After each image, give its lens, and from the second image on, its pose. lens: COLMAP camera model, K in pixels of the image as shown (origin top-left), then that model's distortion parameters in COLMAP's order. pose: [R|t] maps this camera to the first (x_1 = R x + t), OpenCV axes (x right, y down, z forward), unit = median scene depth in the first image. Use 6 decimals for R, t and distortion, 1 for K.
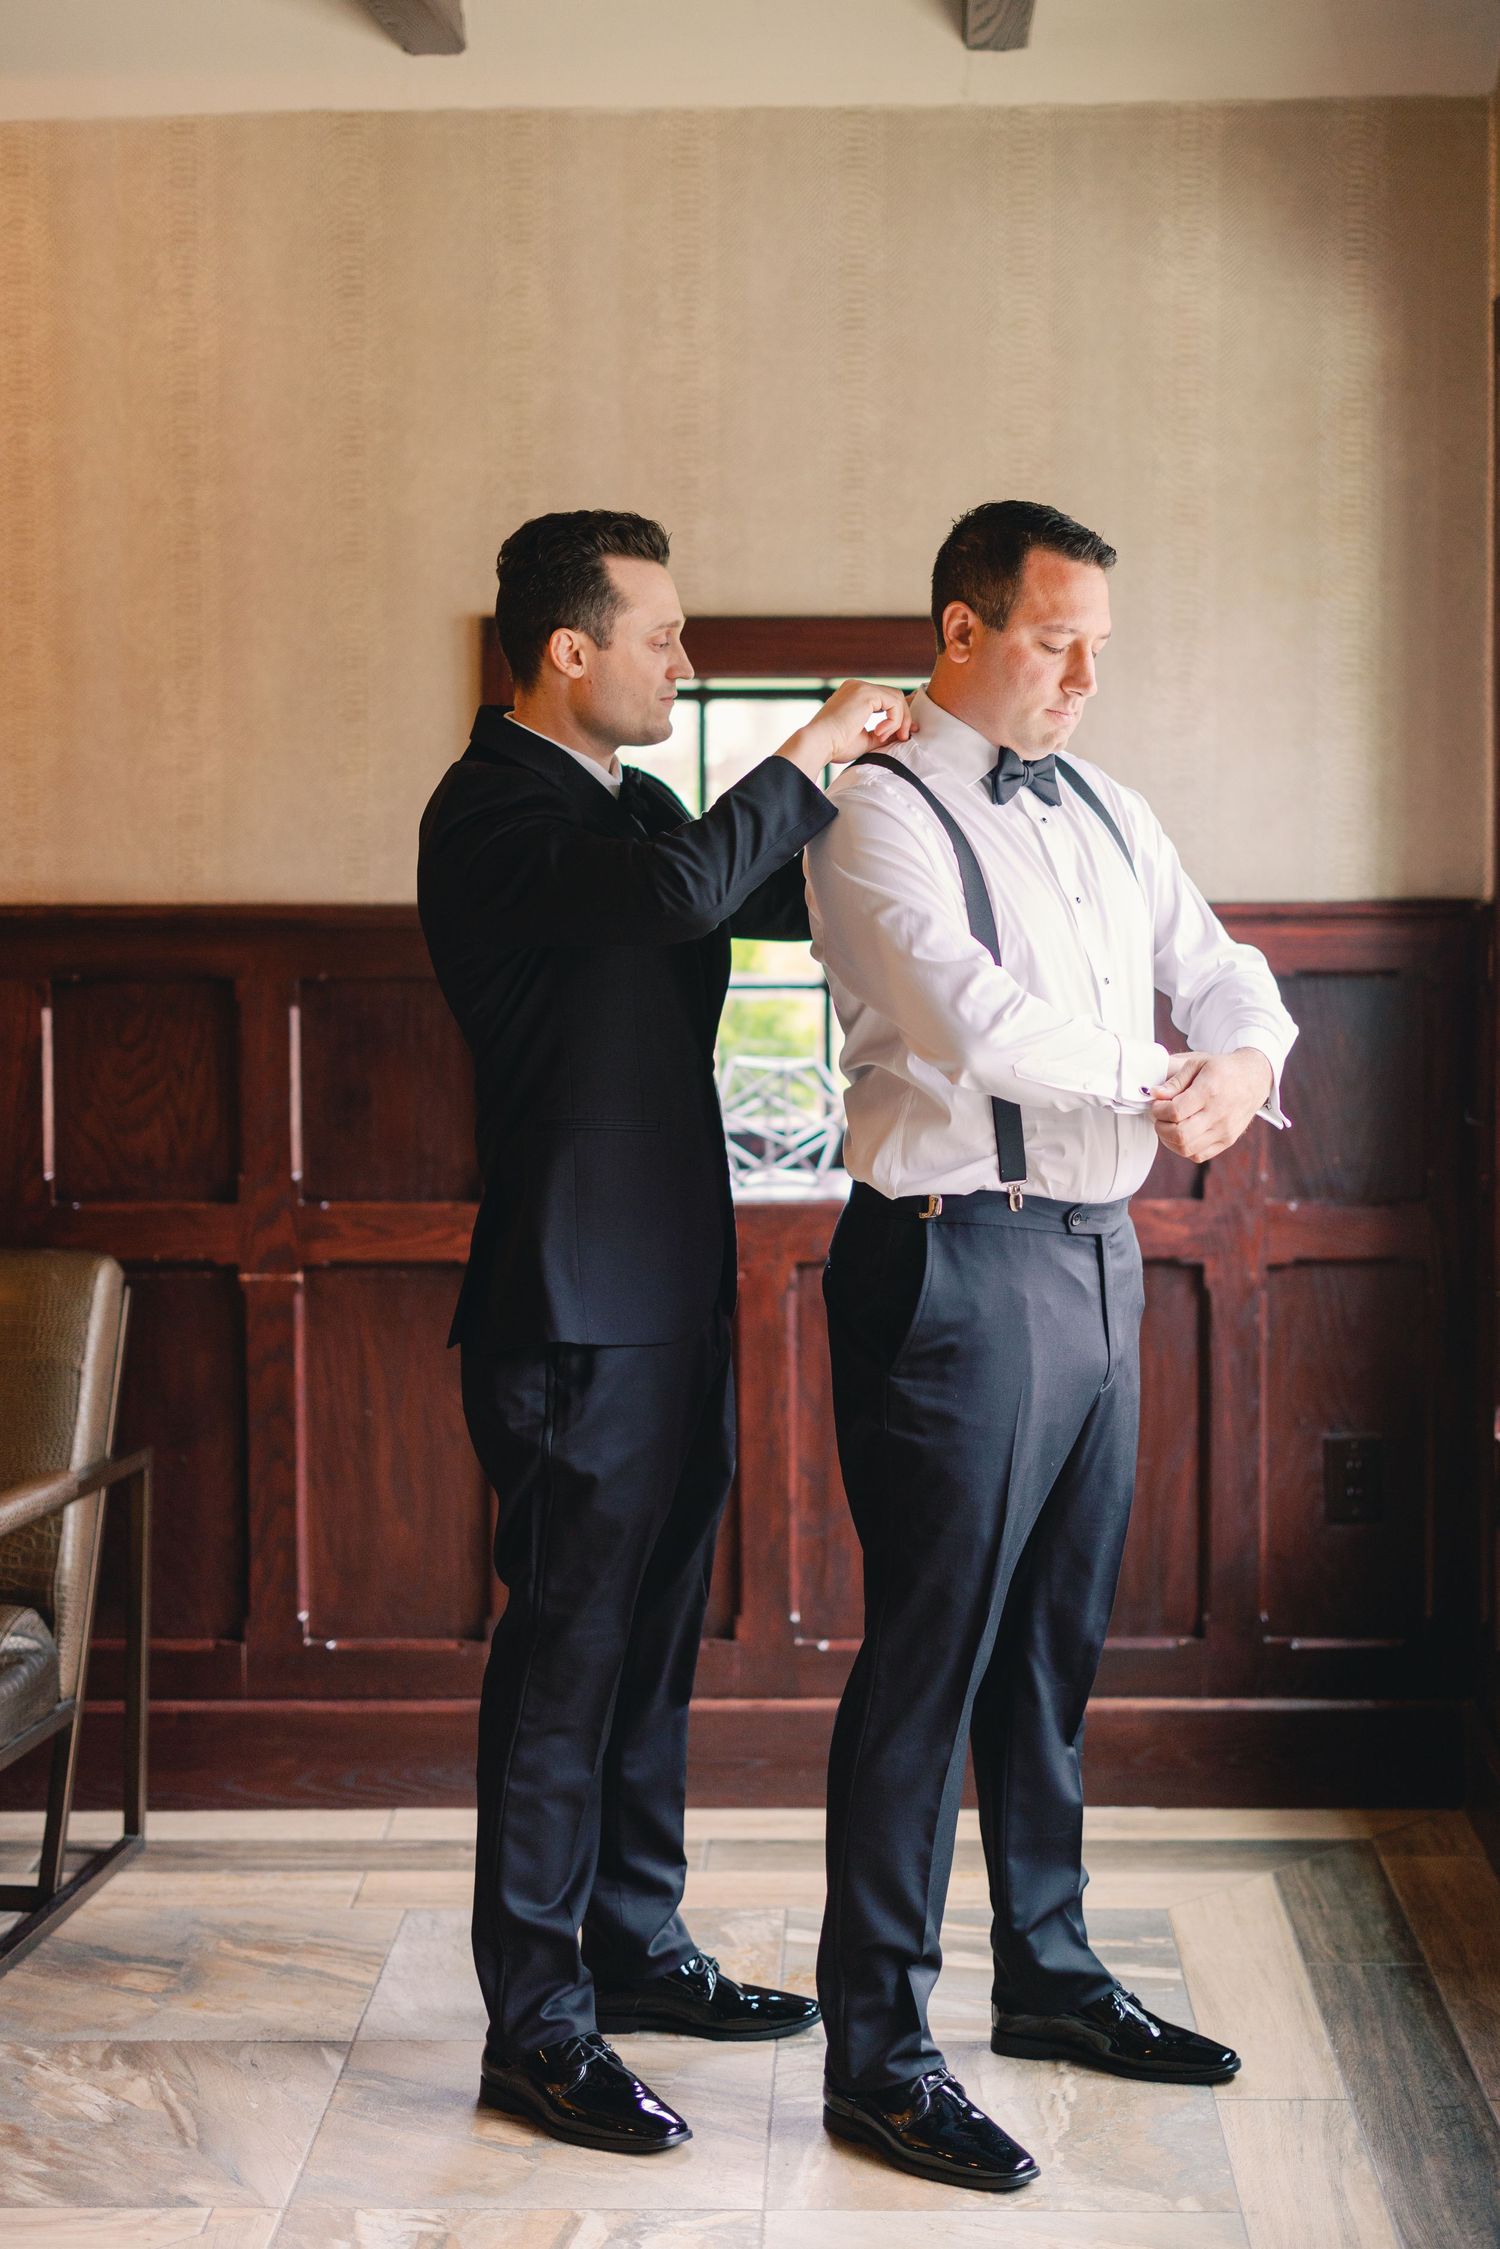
lens RADIAL K [[3414.4, 0, 750.0], [0, 3414.4, 1124.5], [0, 0, 1]] dist [-0.027234, 0.021837]
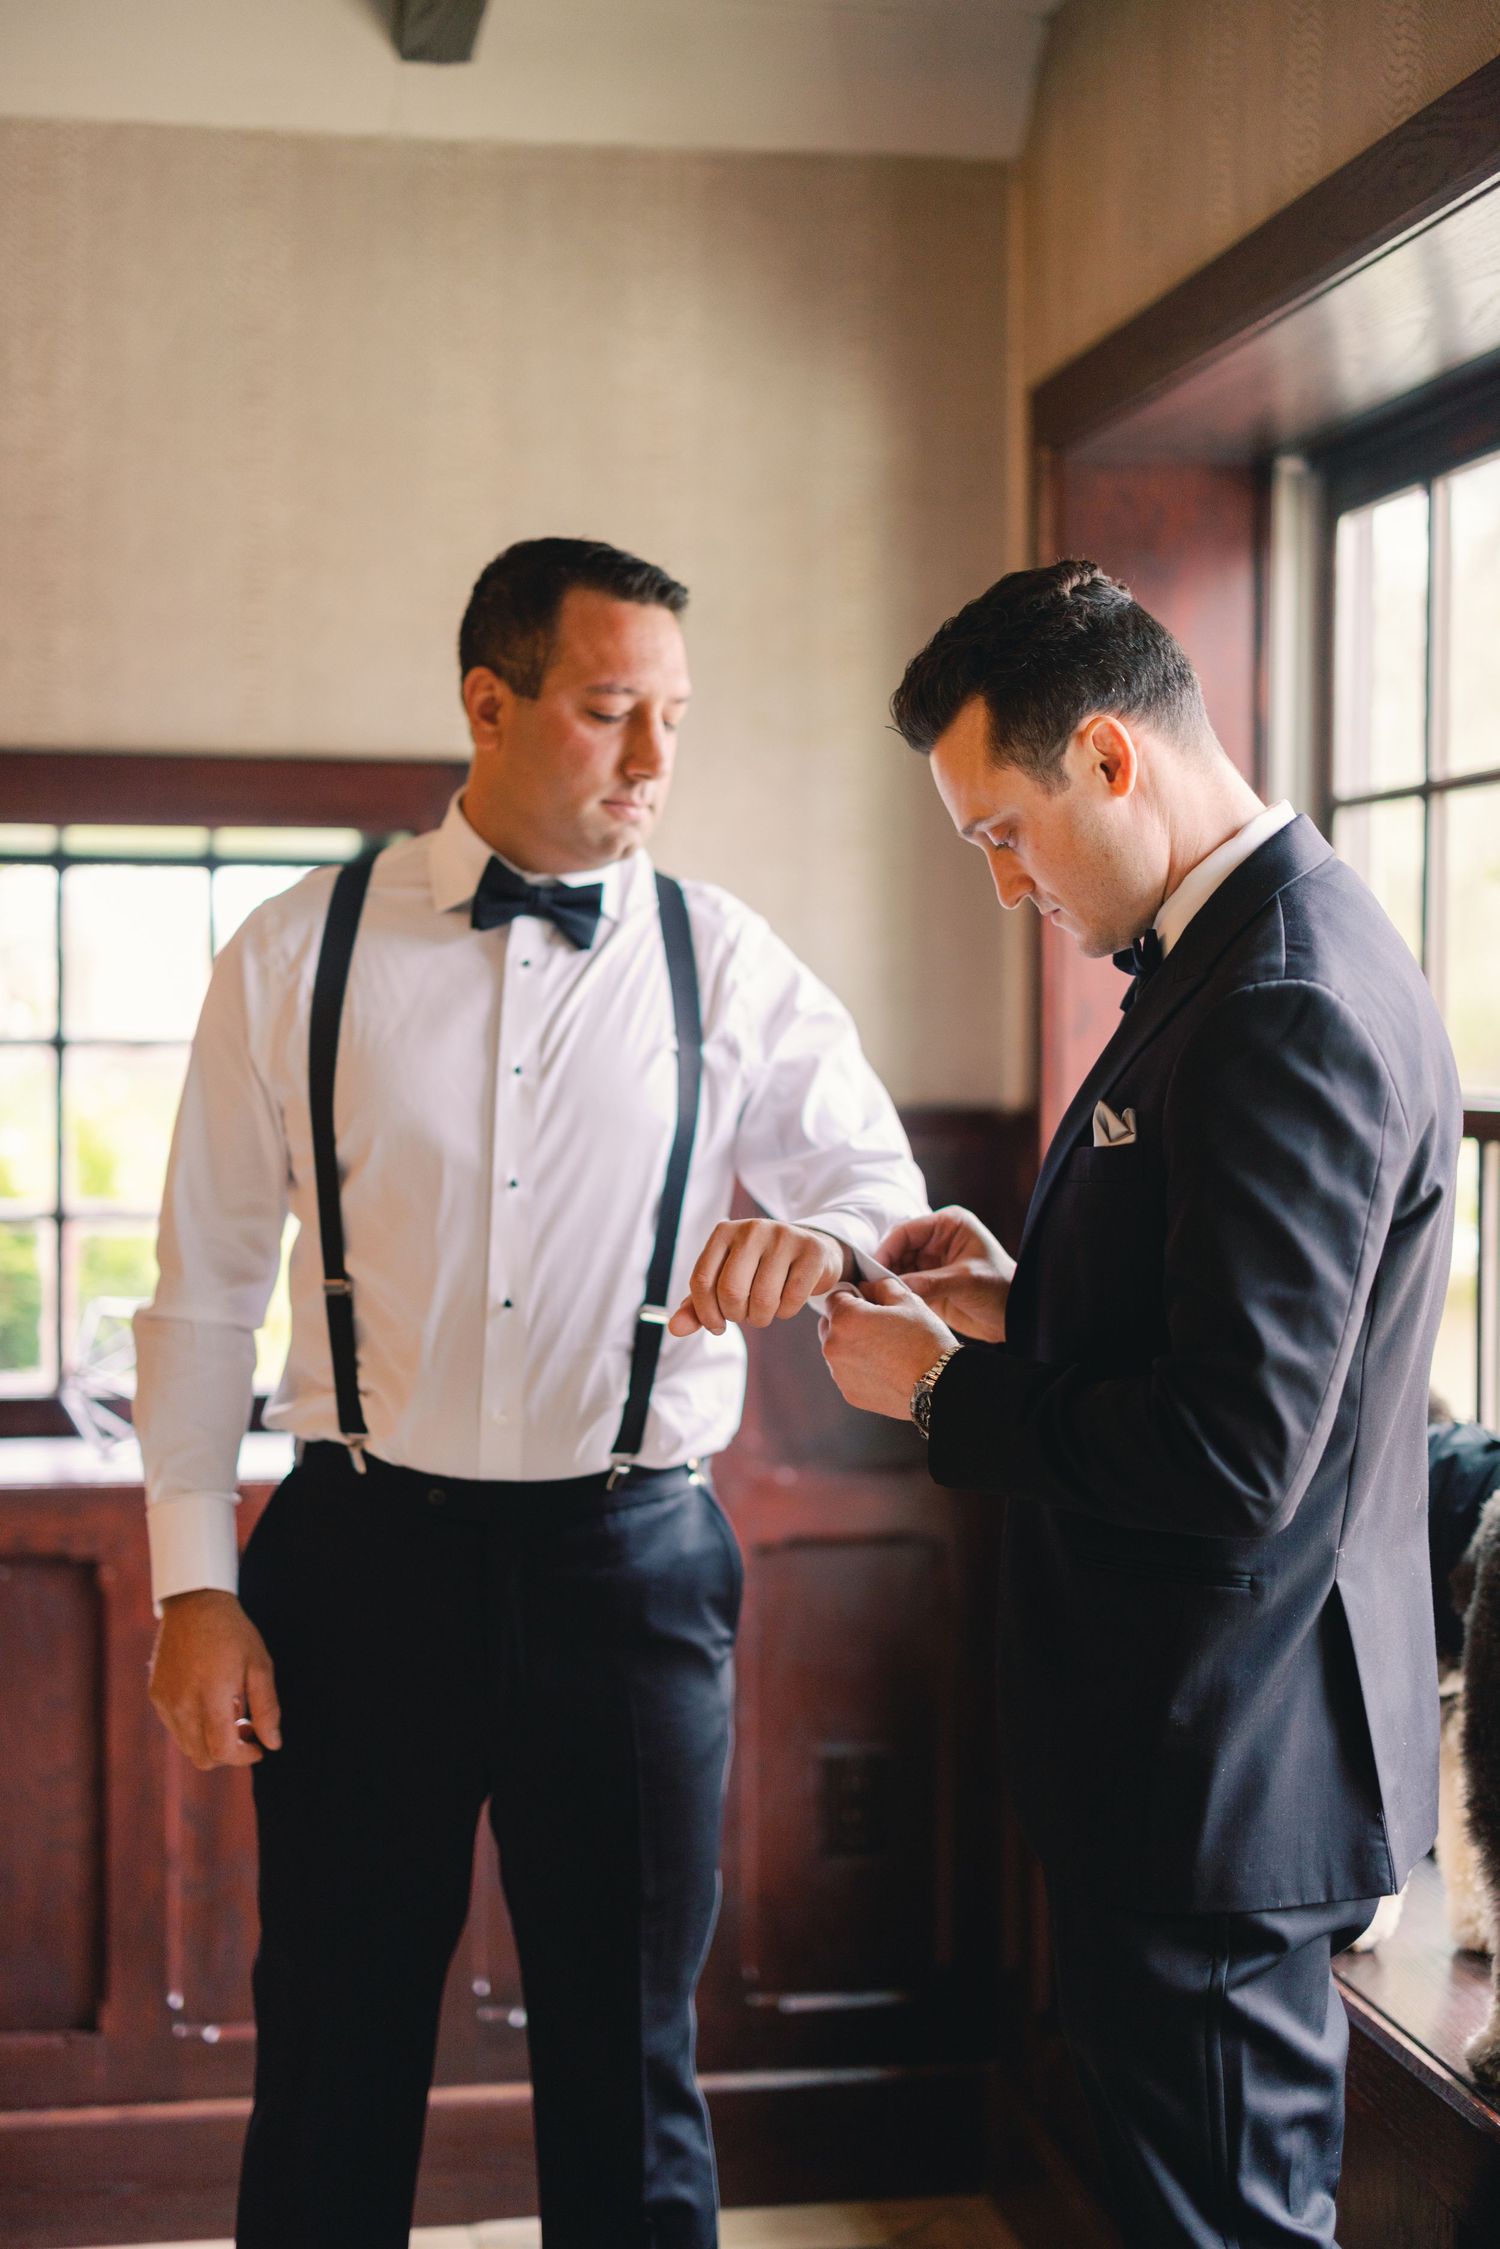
lens RADIAL K [[3414.4, 0, 750.0], [0, 3414.4, 1124.5], [0, 0, 1]] dist [-0.027234, 0.021837]
pose [[0.980499, 0.001510, 0.196518, -0.013340], [0.012536, 0.997453, -0.070212, -0.003499], [-0.196124, 0.071306, 0.977983, 0.200273]]
